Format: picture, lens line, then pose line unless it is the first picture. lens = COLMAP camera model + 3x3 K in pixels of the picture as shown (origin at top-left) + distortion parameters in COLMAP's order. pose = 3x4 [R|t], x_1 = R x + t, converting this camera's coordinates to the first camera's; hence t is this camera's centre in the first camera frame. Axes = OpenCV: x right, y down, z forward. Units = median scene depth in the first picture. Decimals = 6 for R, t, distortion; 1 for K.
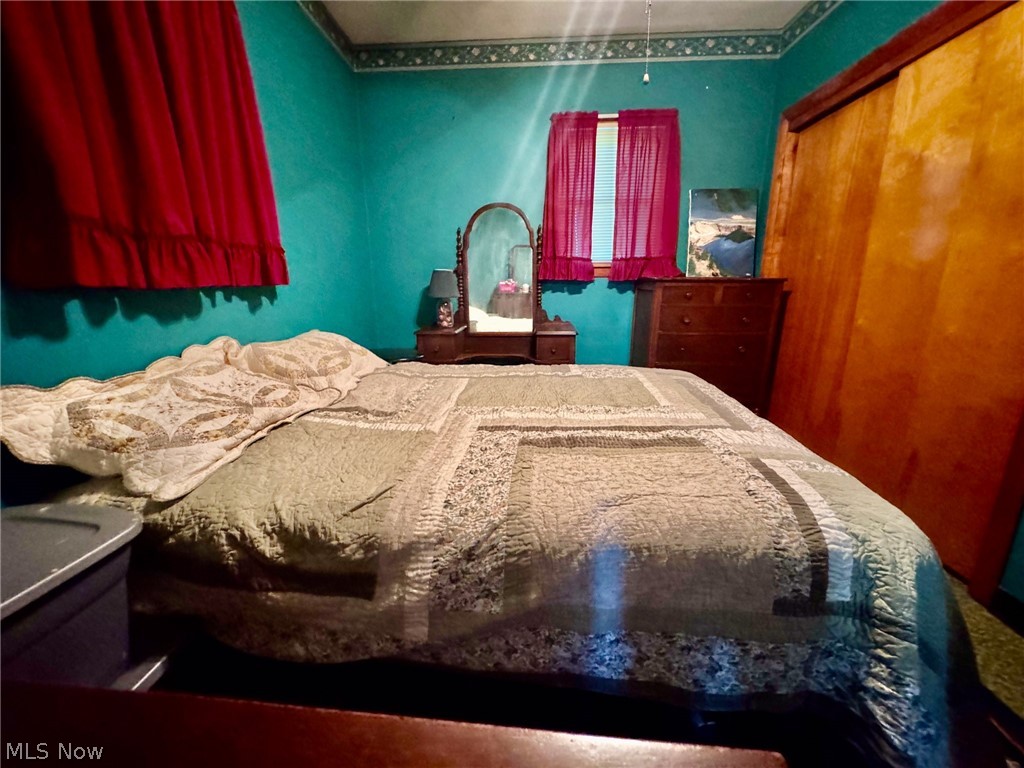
lens RADIAL K [[411.2, 0, 513.2], [0, 411.2, 387.3], [0, 0, 1]] dist [-0.003171, 0.000384]
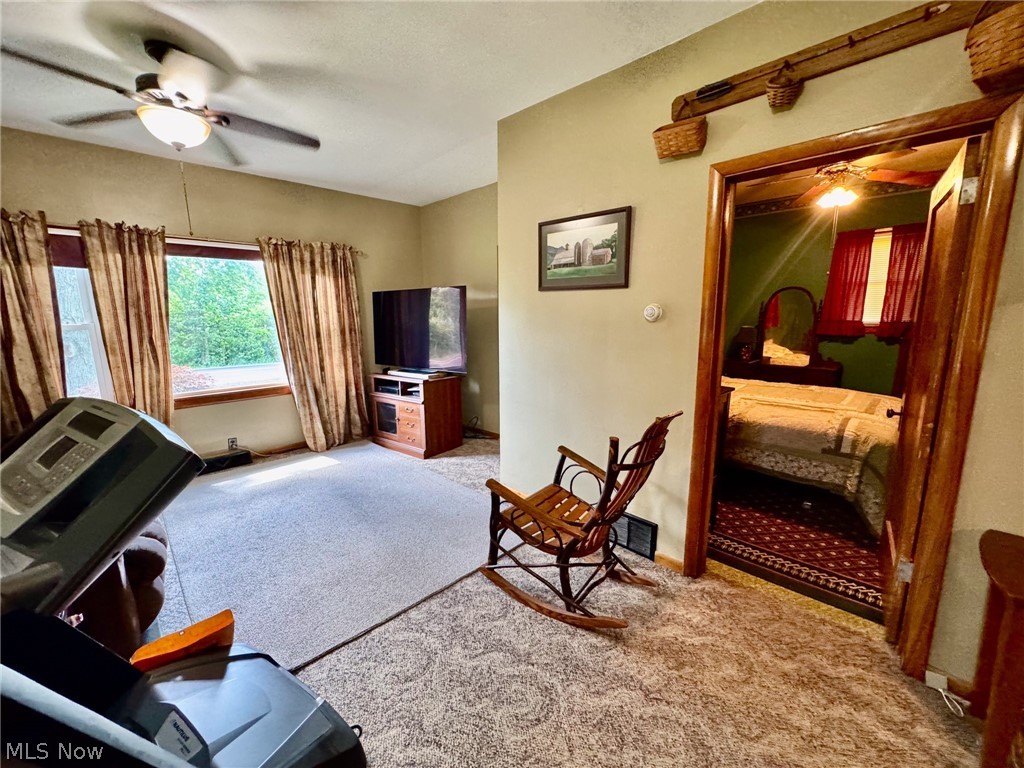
lens RADIAL K [[411.2, 0, 514.0], [0, 411.2, 382.9], [0, 0, 1]] dist [-0.003171, 0.000384]
pose [[0.746094, 0.117900, -0.655319, 0.389589], [-0.163202, 0.986558, -0.008315, 0.187356], [0.645530, 0.113153, 0.755307, -1.386735]]
